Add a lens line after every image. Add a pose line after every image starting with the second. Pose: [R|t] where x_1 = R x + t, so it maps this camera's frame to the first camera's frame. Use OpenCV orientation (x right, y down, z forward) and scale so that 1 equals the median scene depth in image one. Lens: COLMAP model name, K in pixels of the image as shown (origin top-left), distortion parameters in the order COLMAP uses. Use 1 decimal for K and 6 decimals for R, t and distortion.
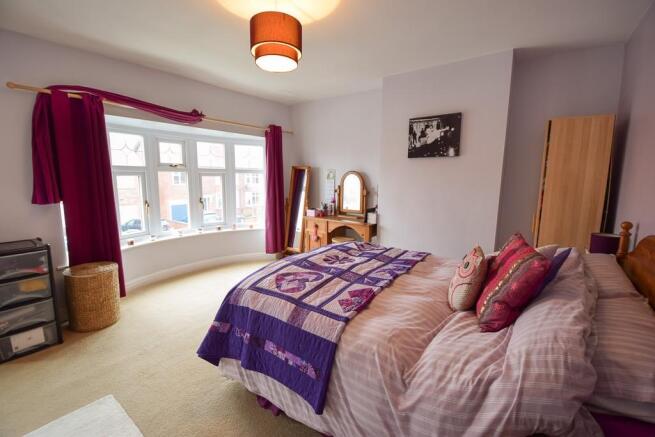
lens RADIAL K [[291.6, 0, 330.5], [0, 291.6, 213.0], [0, 0, 1]] dist [0.002235, -0.000107]
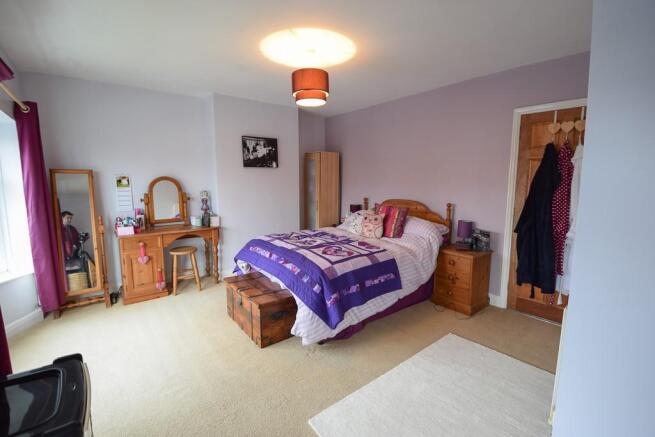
lens RADIAL K [[291.6, 0, 332.9], [0, 291.6, 218.3], [0, 0, 1]] dist [0.002235, -0.000107]
pose [[0.232507, -0.132669, 0.963504, -0.913650], [0.129649, 0.986039, 0.104486, -0.057293], [-0.963915, 0.100624, 0.246461, 0.370890]]
